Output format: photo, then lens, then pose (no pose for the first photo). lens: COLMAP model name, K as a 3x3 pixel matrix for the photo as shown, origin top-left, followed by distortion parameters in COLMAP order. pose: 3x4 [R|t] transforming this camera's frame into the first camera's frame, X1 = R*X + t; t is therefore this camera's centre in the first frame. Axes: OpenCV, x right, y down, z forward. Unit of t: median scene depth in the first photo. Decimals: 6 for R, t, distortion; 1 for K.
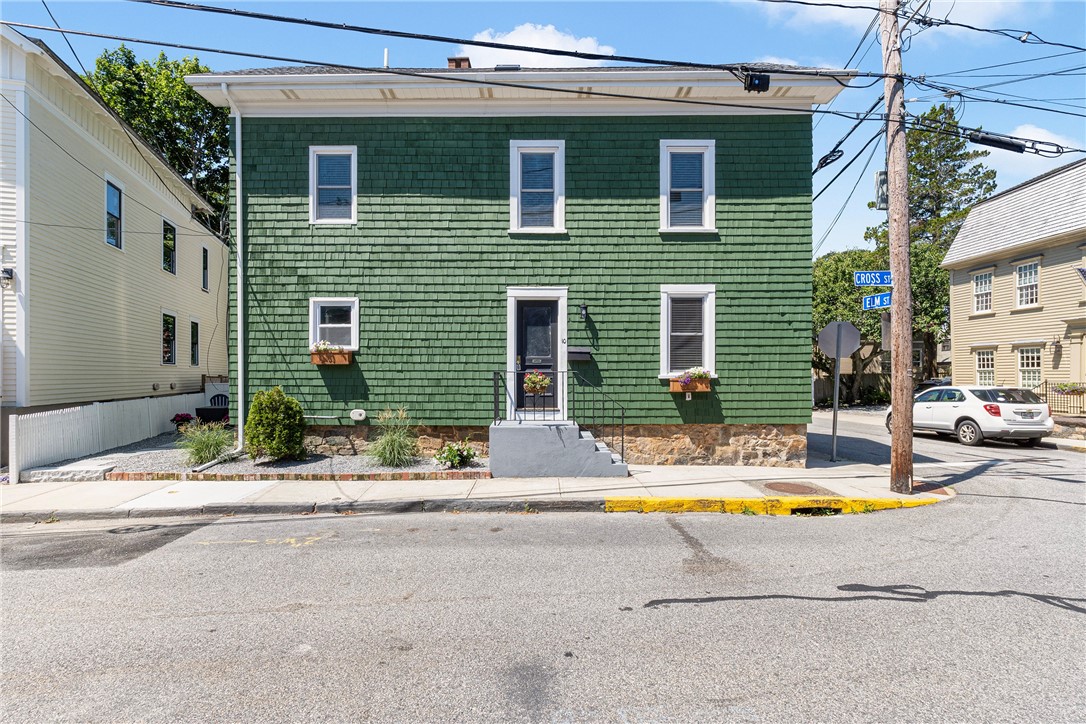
lens RADIAL K [[529.3, 0, 575.9], [0, 529.3, 367.1], [0, 0, 1]] dist [0.001551, -0.000349]
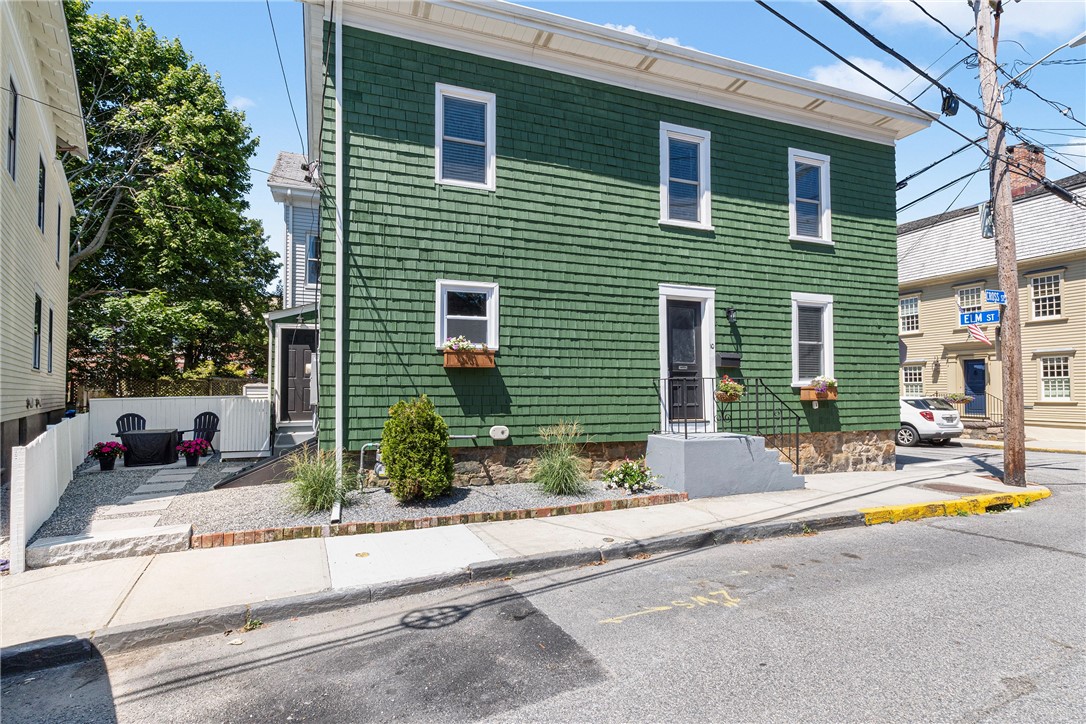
lens RADIAL K [[529.3, 0, 534.7], [0, 529.3, 370.4], [0, 0, 1]] dist [0.001551, -0.000349]
pose [[0.936776, 0.012933, 0.349689, -0.633586], [-0.002143, 0.999510, -0.031226, 0.022612], [-0.349922, 0.028503, 0.936345, 0.244940]]
